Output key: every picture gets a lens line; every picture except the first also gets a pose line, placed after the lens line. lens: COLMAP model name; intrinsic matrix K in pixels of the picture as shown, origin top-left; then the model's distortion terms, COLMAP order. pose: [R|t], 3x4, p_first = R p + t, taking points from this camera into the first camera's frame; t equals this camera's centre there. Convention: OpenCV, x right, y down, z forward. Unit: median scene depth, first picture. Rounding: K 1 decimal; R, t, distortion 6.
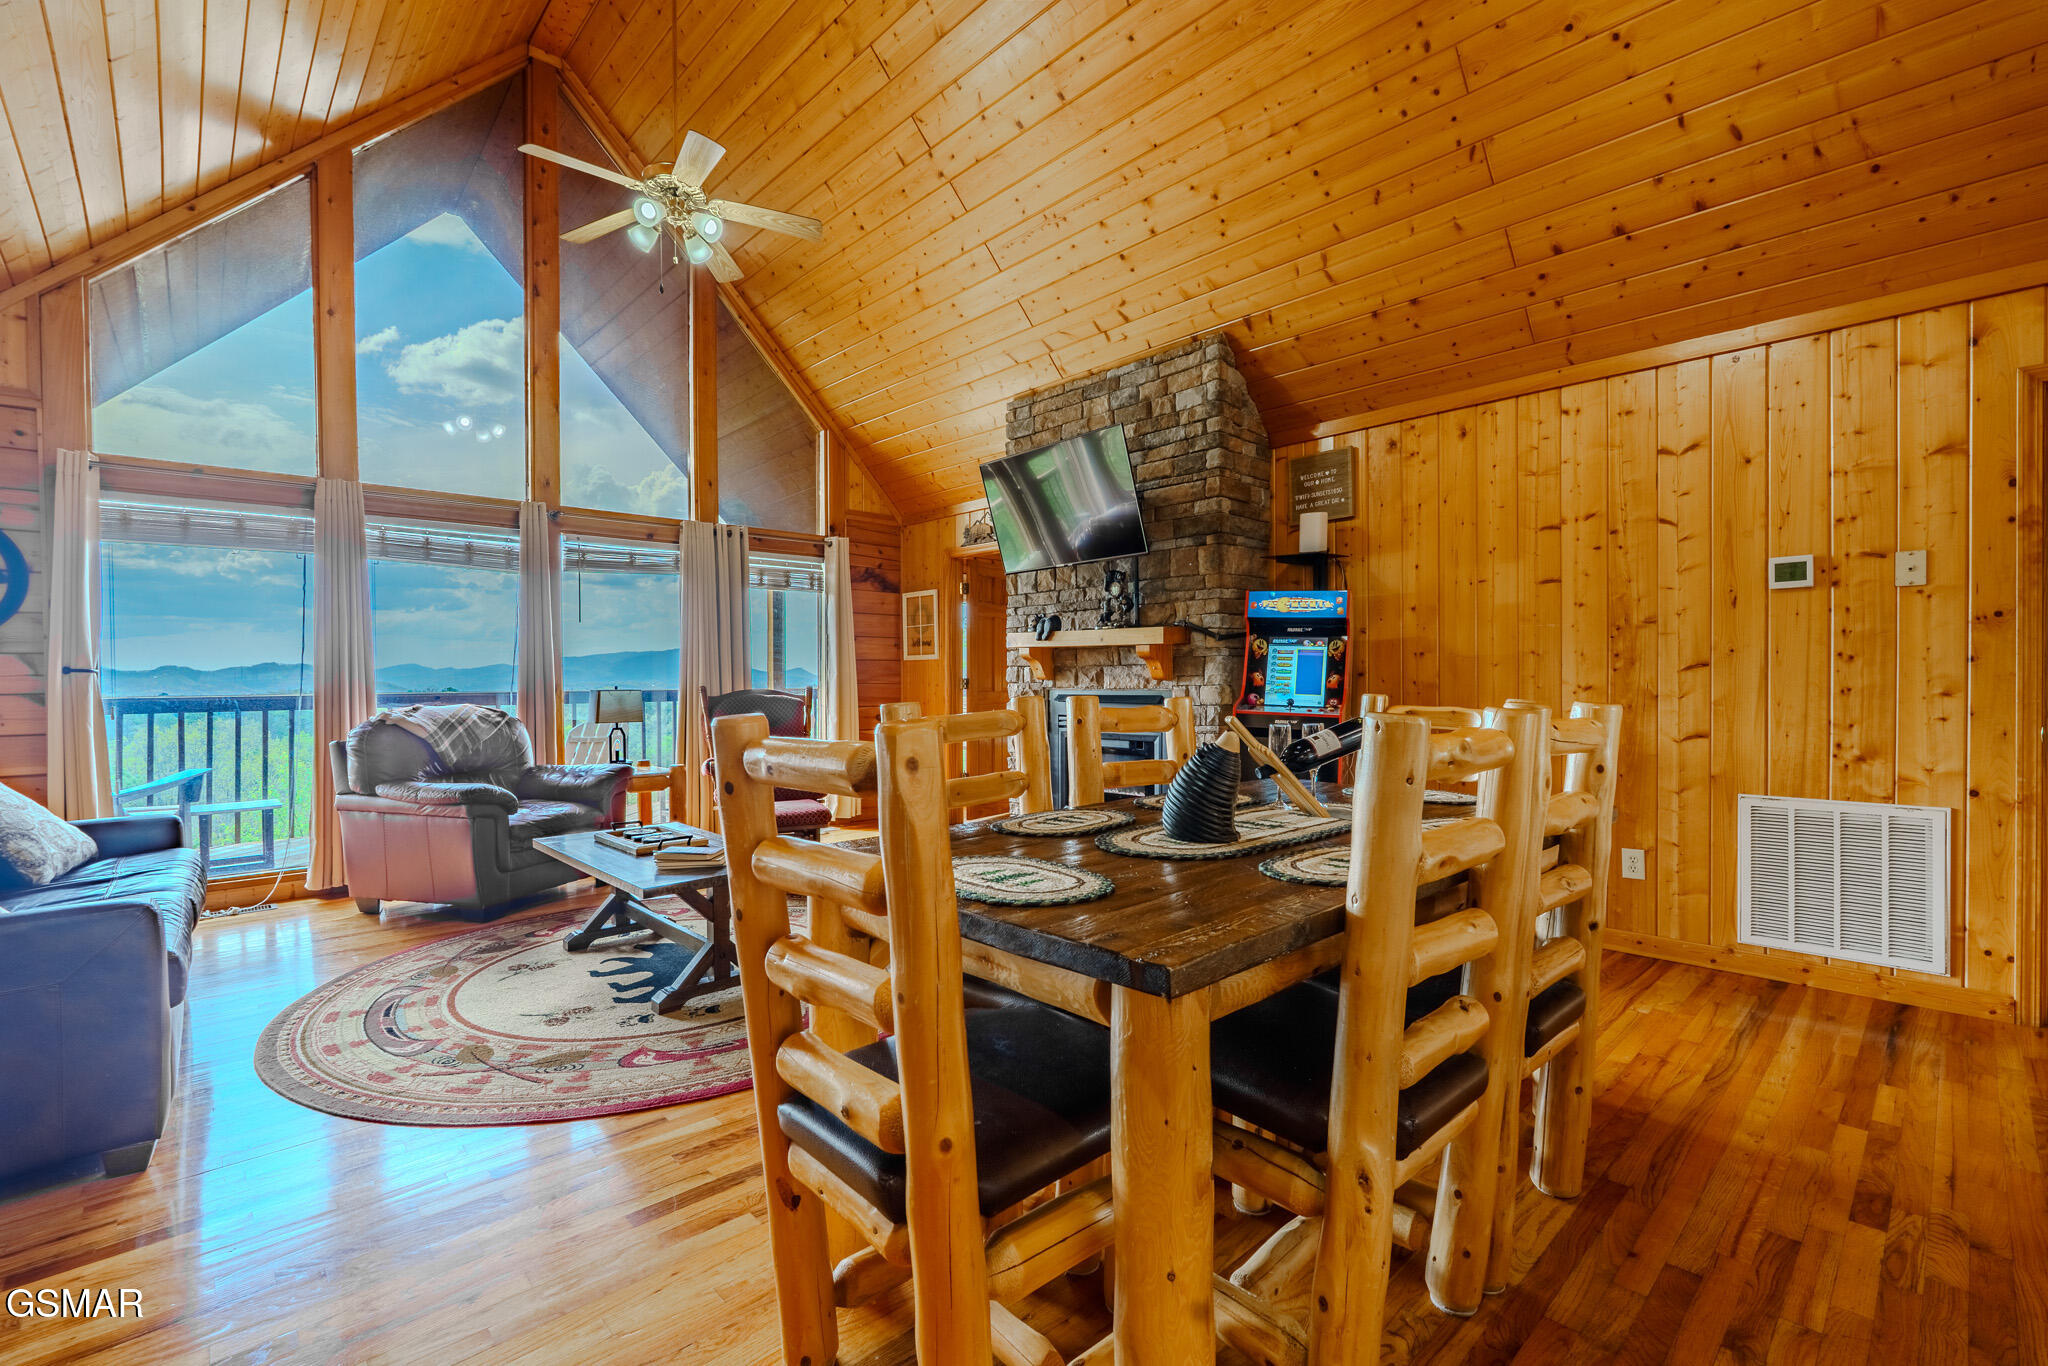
lens RADIAL K [[899.2, 0, 1025.2], [0, 899.2, 687.2], [0, 0, 1]] dist [-0.007471, 0.000216]
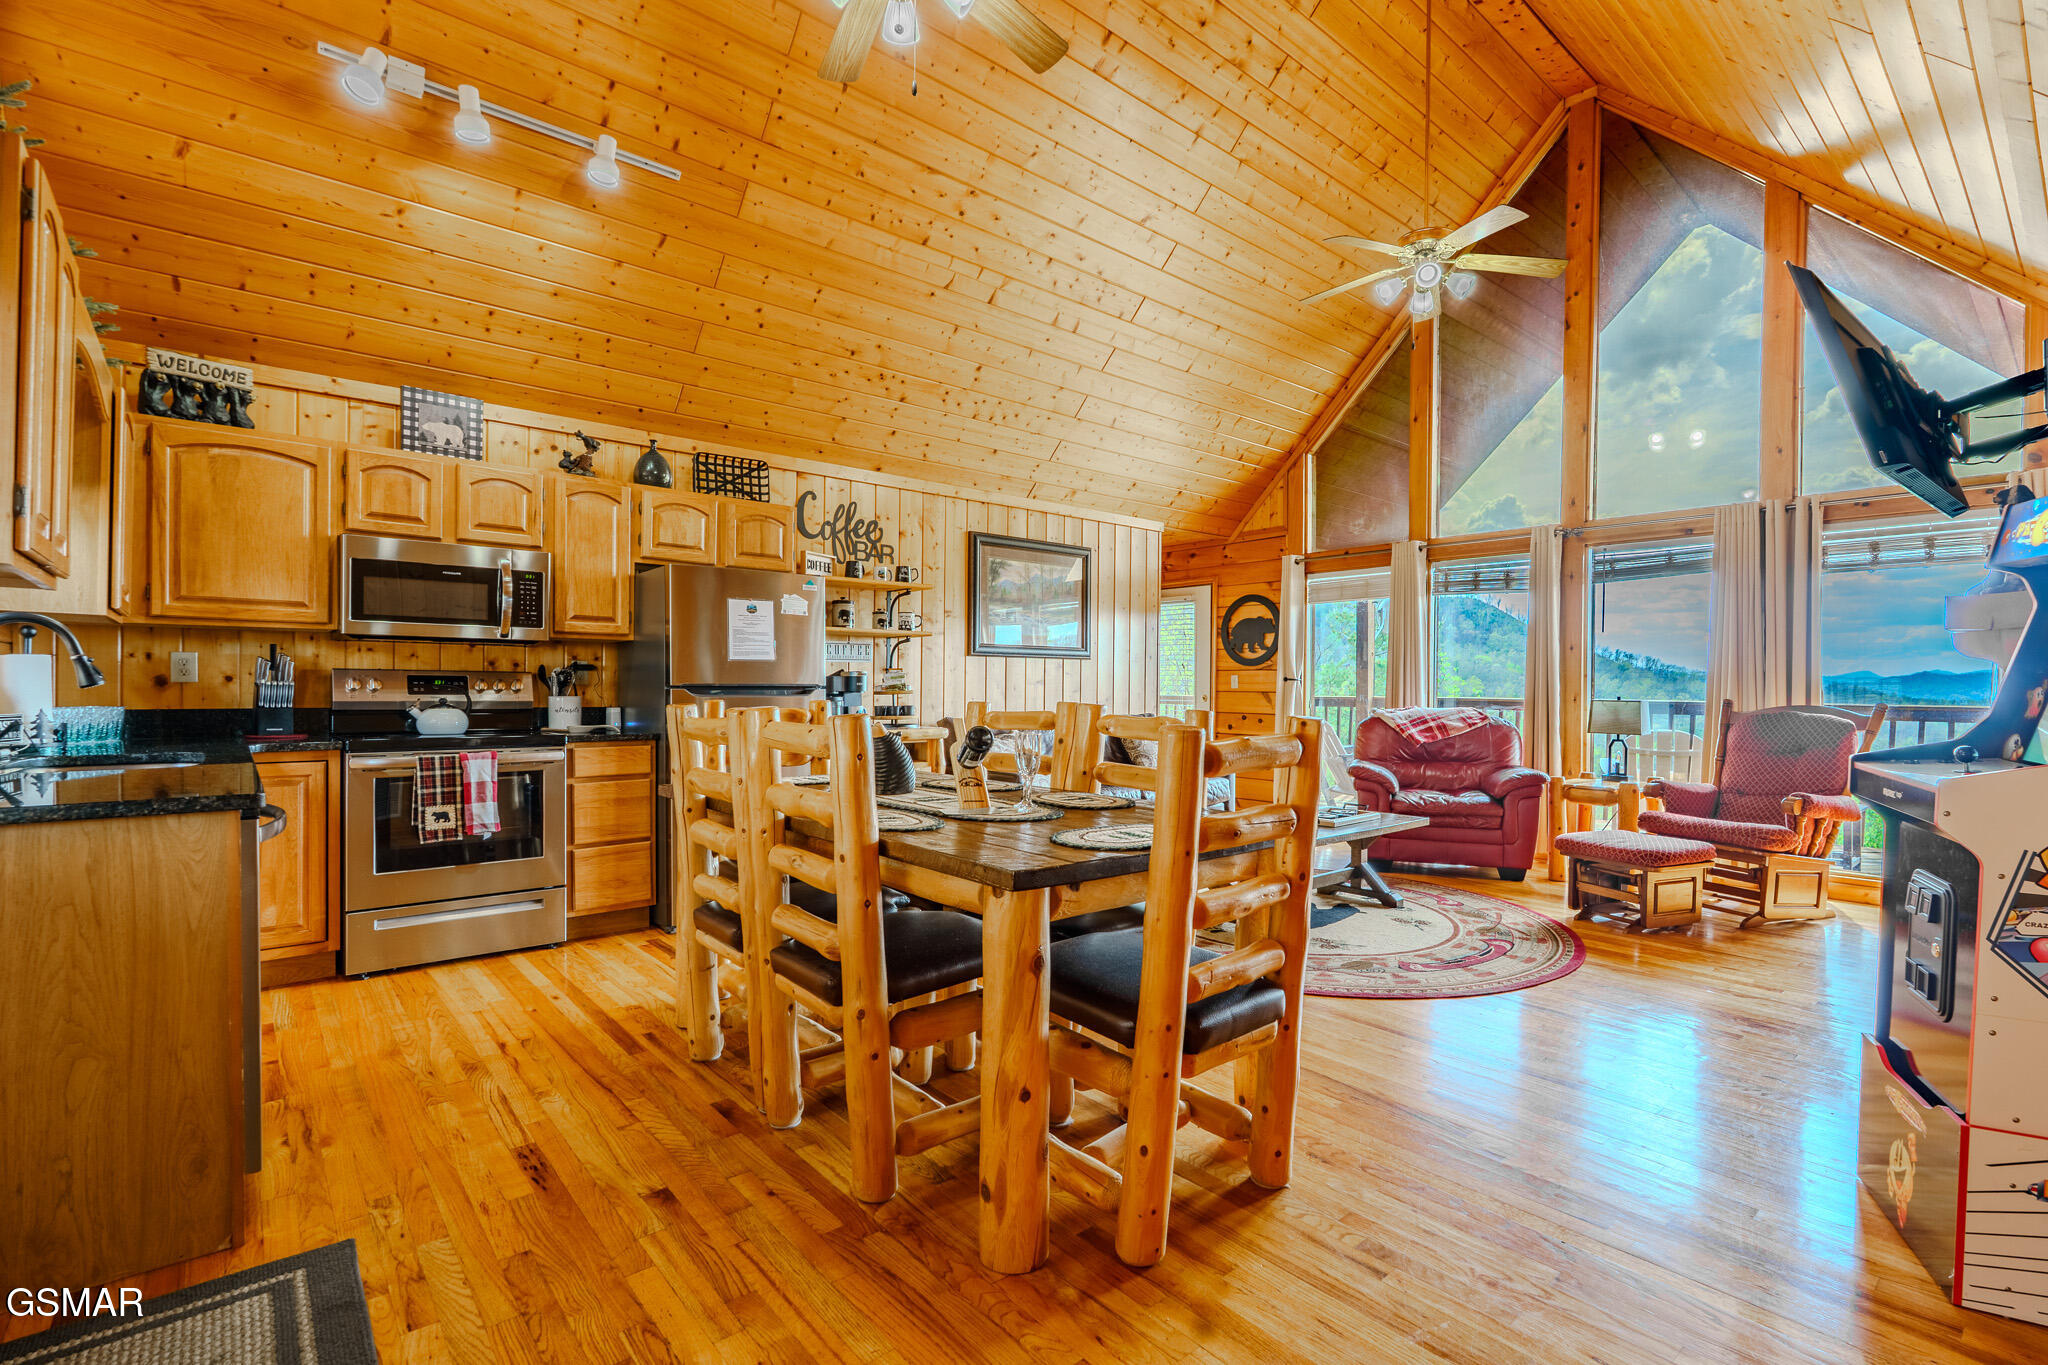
lens RADIAL K [[899.2, 0, 1037.5], [0, 899.2, 696.6], [0, 0, 1]] dist [-0.007471, 0.000216]
pose [[-0.060979, 0.020203, -0.997935, 0.846921], [-0.018044, 0.999609, 0.021340, -0.016069], [0.997976, 0.019308, -0.060591, 0.659577]]
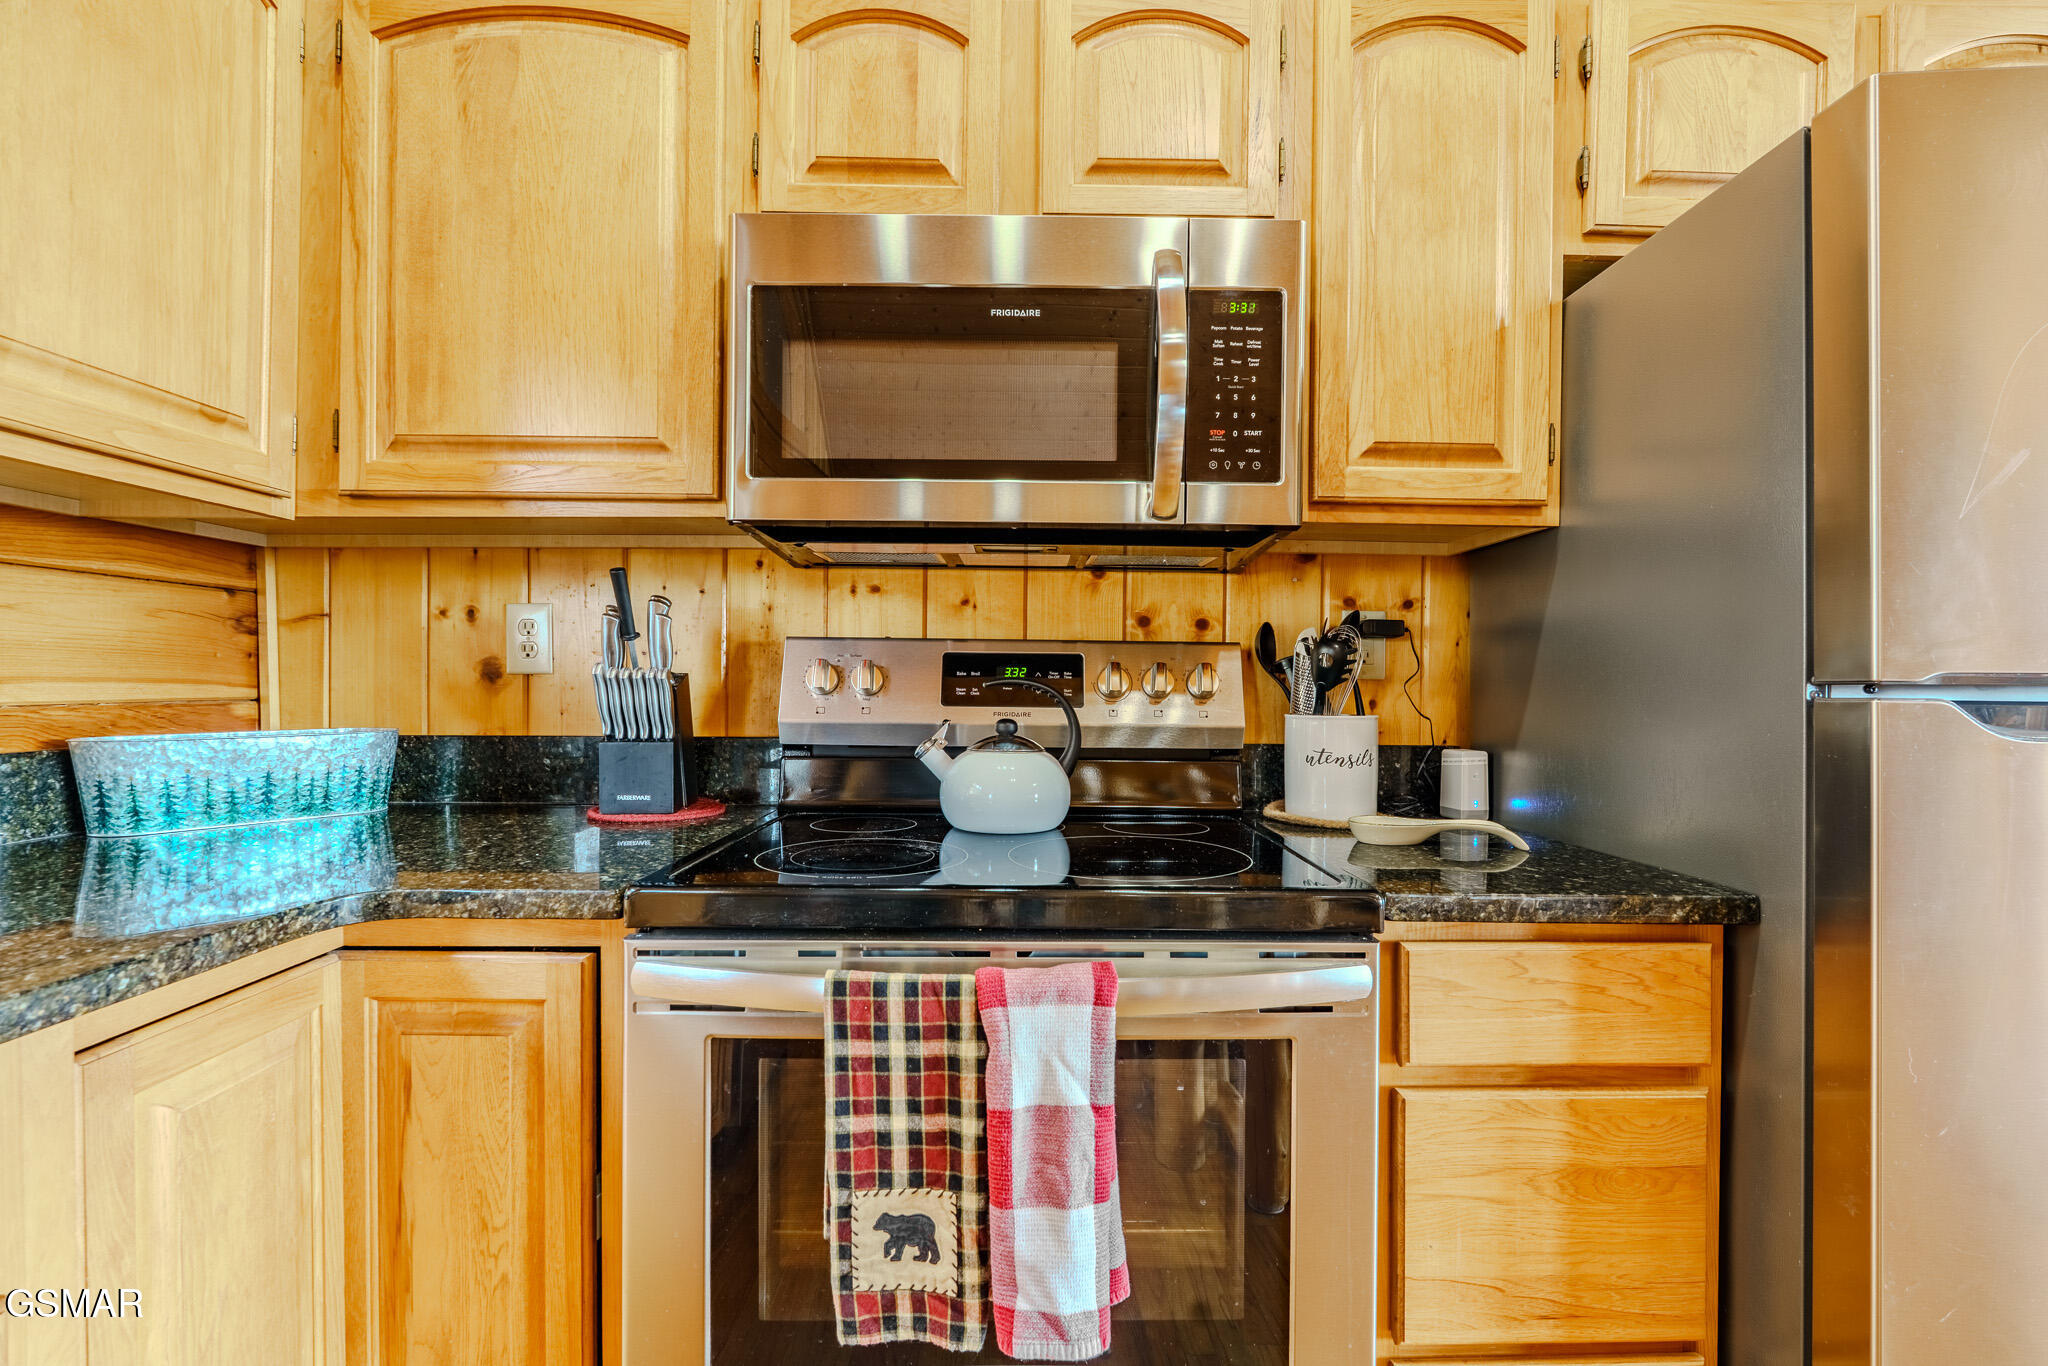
lens RADIAL K [[899.2, 0, 1059.9], [0, 899.2, 686.9], [0, 0, 1]] dist [-0.007471, 0.000216]
pose [[-0.684164, 0.010215, -0.729257, 0.056139], [-0.009079, 0.999705, 0.022522, 0.000893], [0.729272, 0.022030, -0.683869, 0.138306]]
